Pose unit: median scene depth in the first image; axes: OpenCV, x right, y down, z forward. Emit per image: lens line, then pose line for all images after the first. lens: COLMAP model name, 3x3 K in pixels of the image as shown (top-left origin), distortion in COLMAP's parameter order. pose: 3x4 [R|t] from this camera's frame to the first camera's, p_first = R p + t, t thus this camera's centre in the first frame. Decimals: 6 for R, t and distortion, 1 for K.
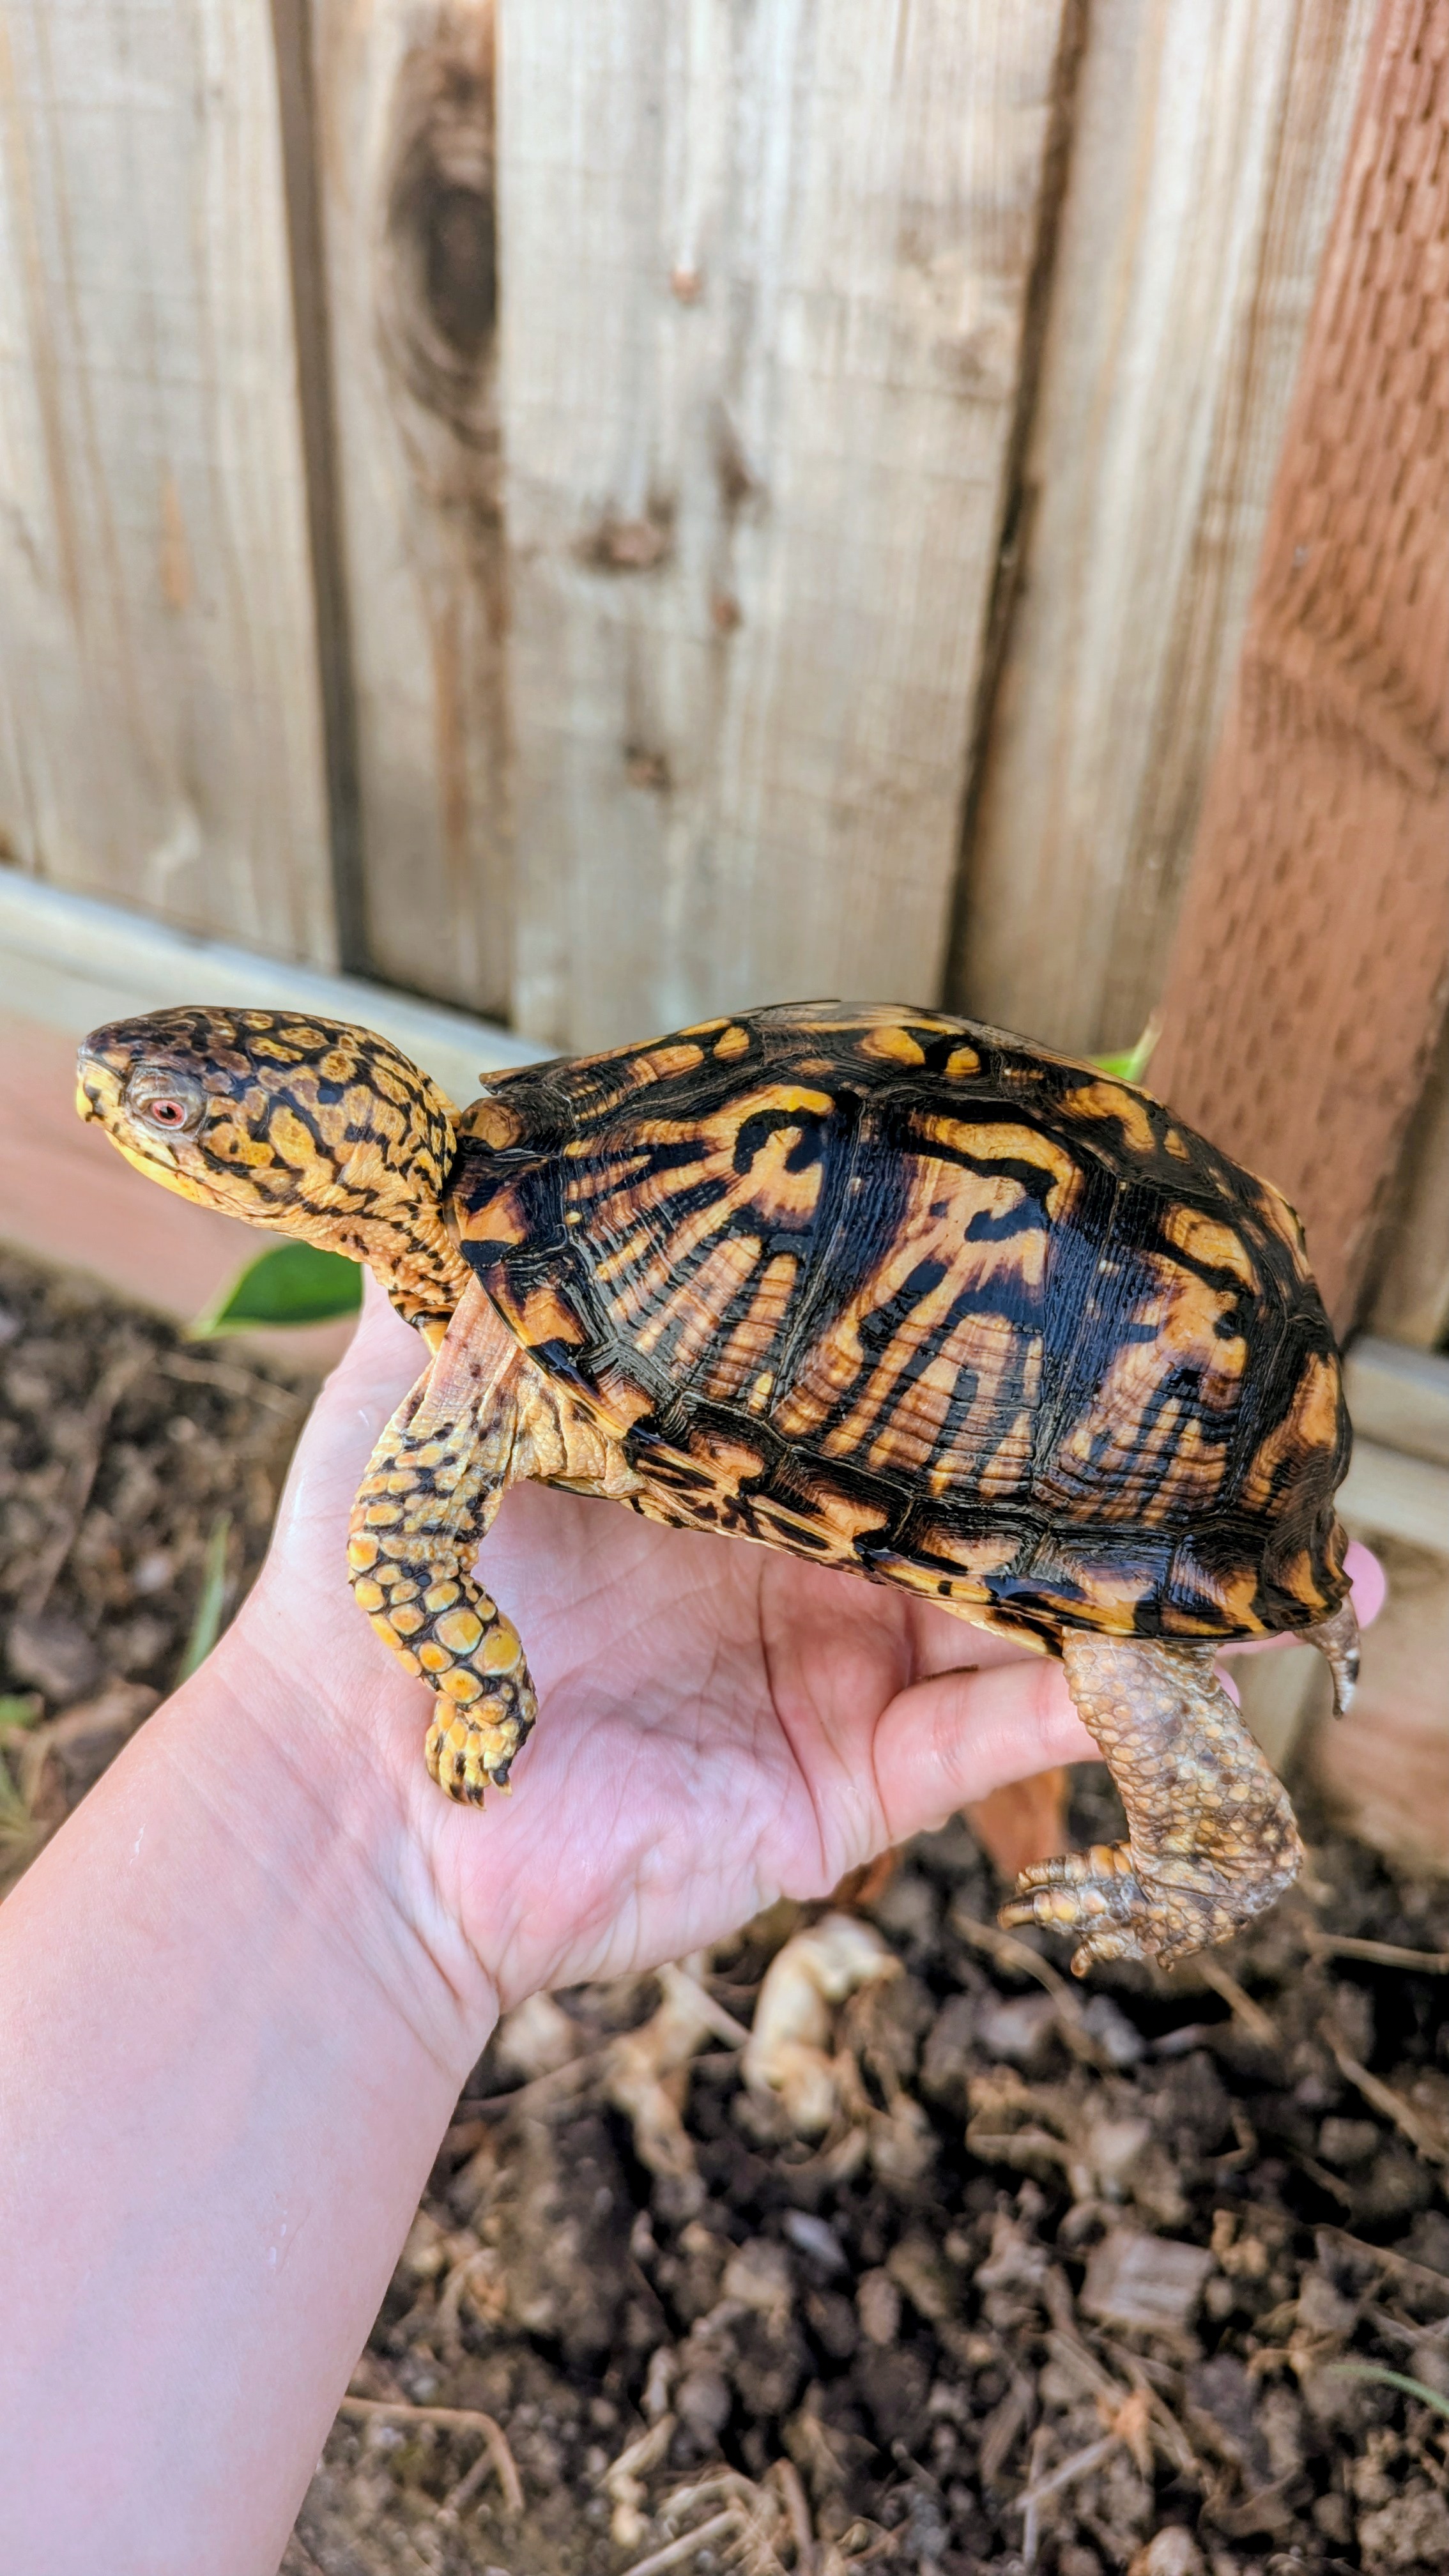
lens RADIAL K [[1940.6, 0, 713.2], [0, 1940.6, 1302.4], [0, 0, 1]] dist [0.009423, -0.034004]
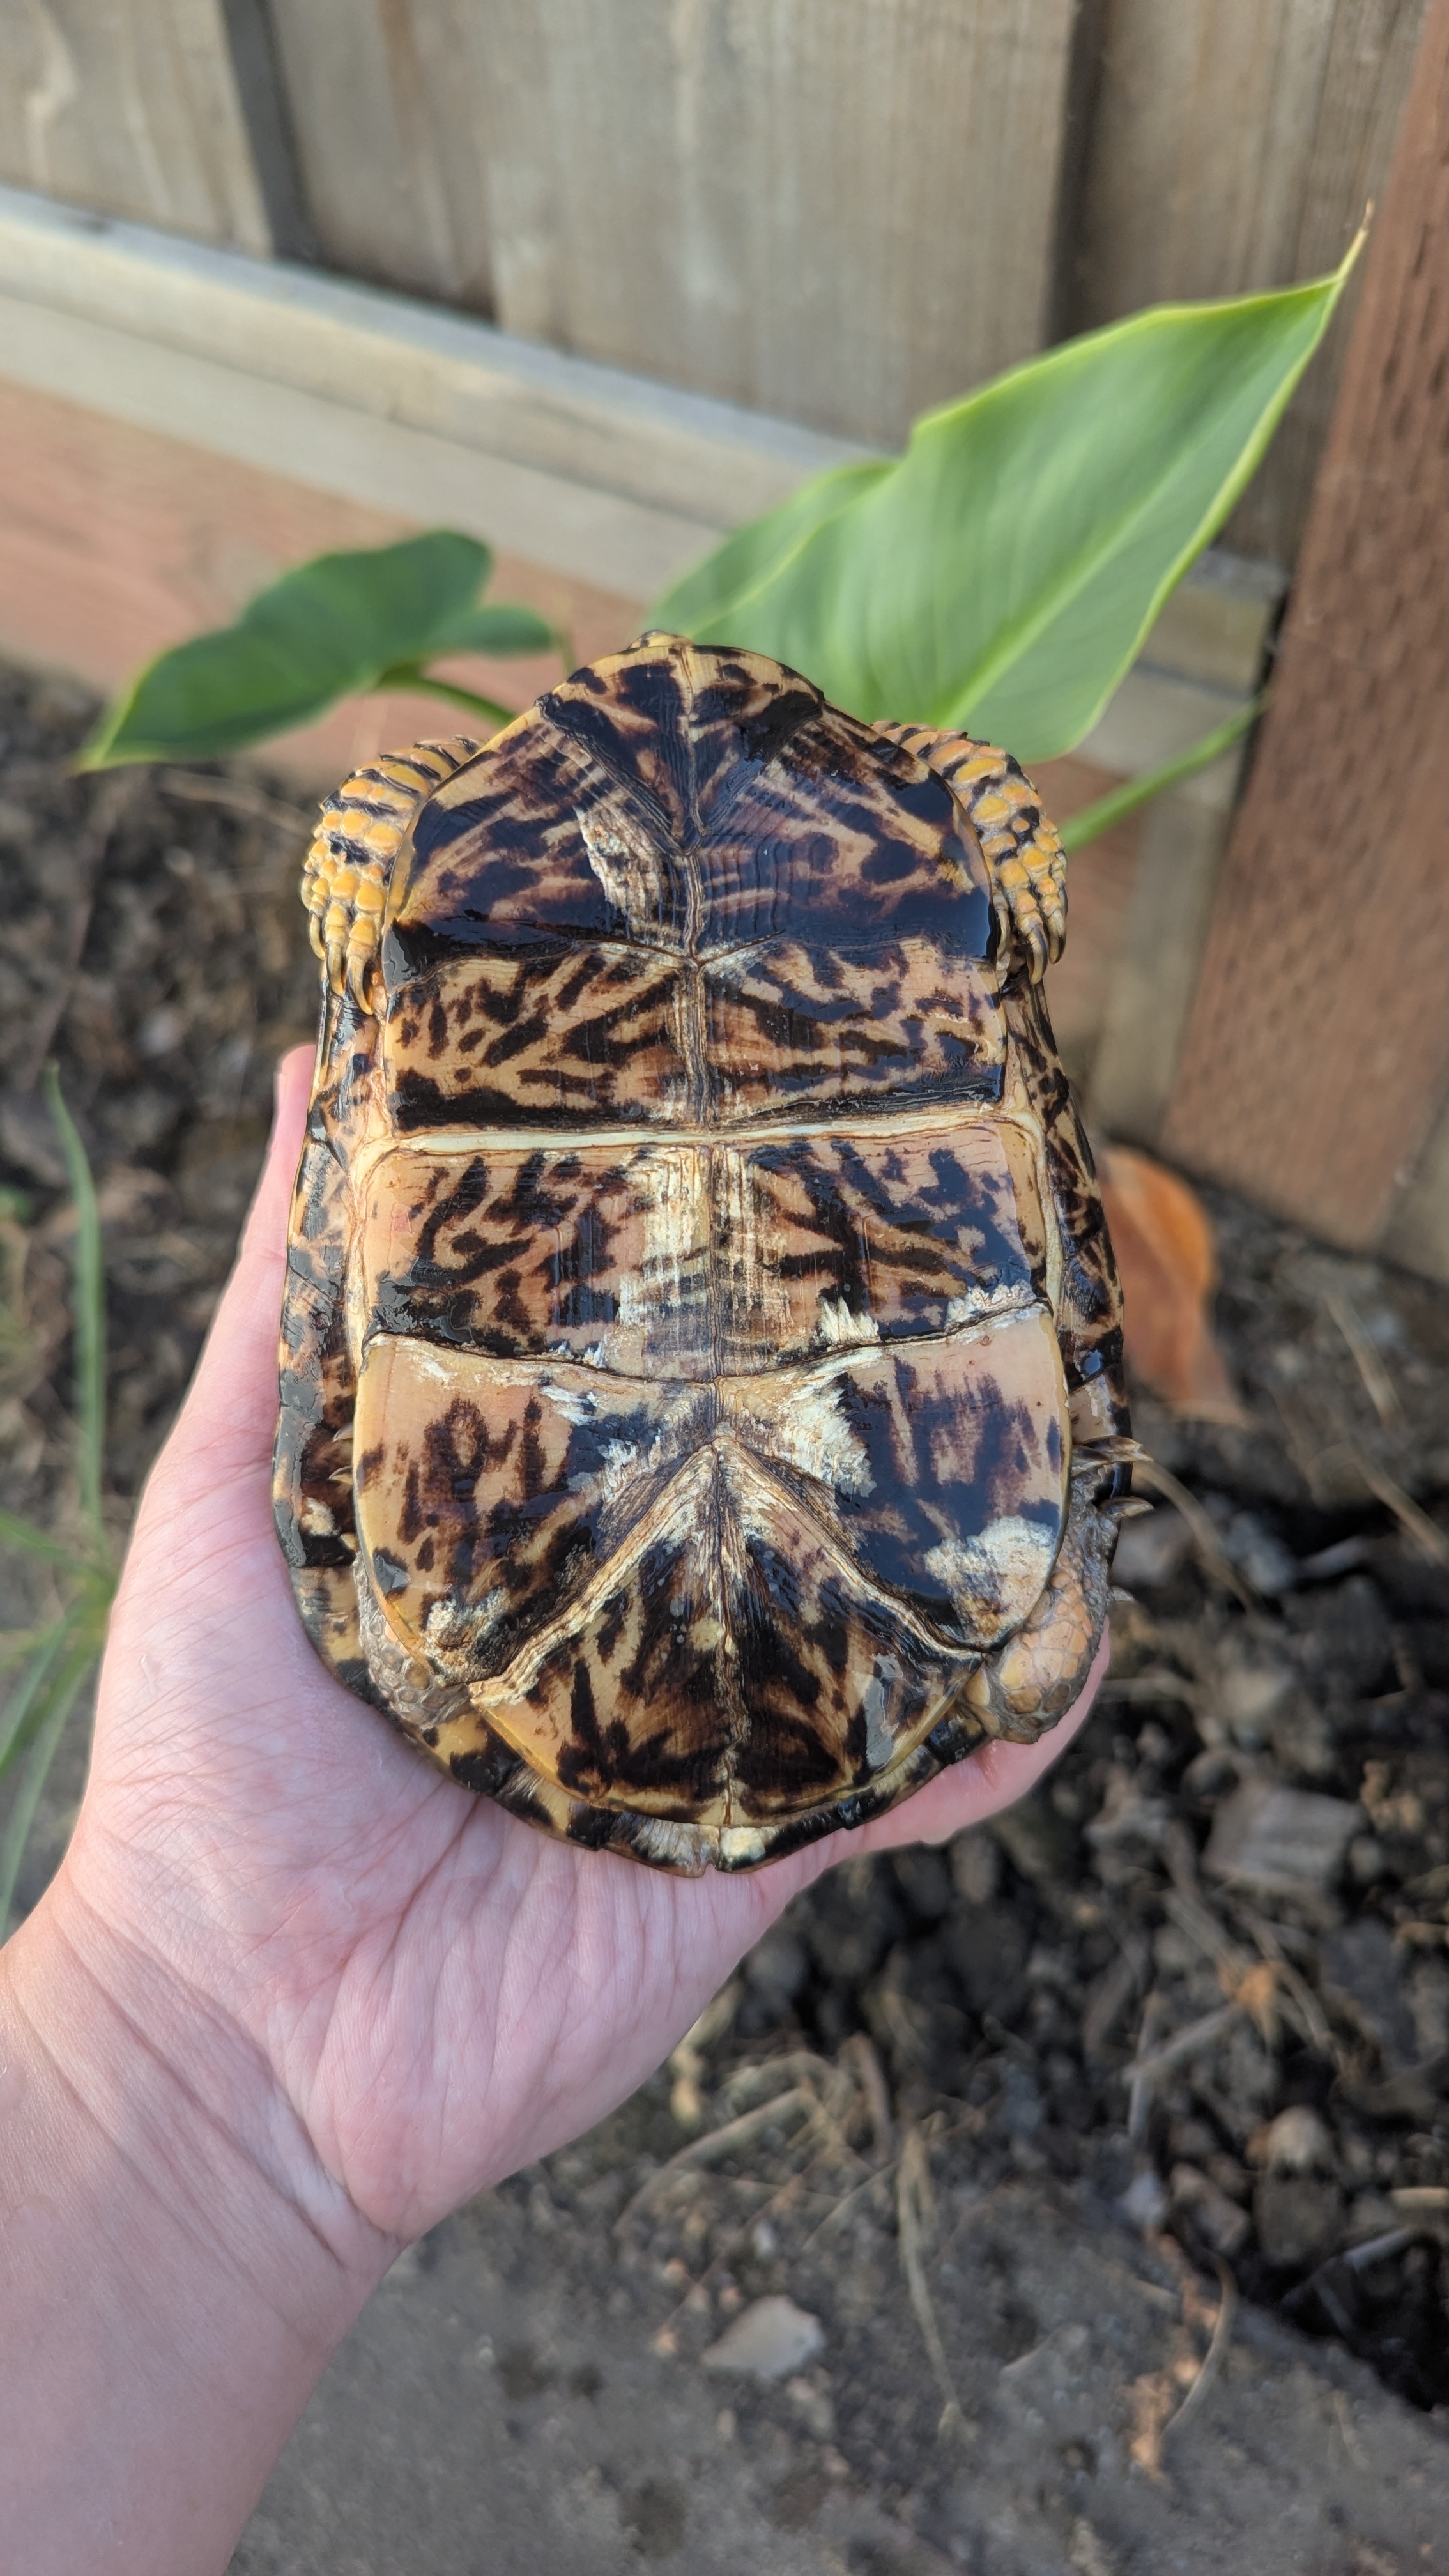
lens RADIAL K [[1998.5, 0, 711.5], [0, 1998.5, 1291.9], [0, 0, 1]] dist [-0.009236, 0.005584]
pose [[0.995973, -0.017154, -0.088001, 0.050119], [0.042817, 0.953370, 0.298752, -0.011397], [0.078773, -0.301316, 0.950265, 0.197415]]
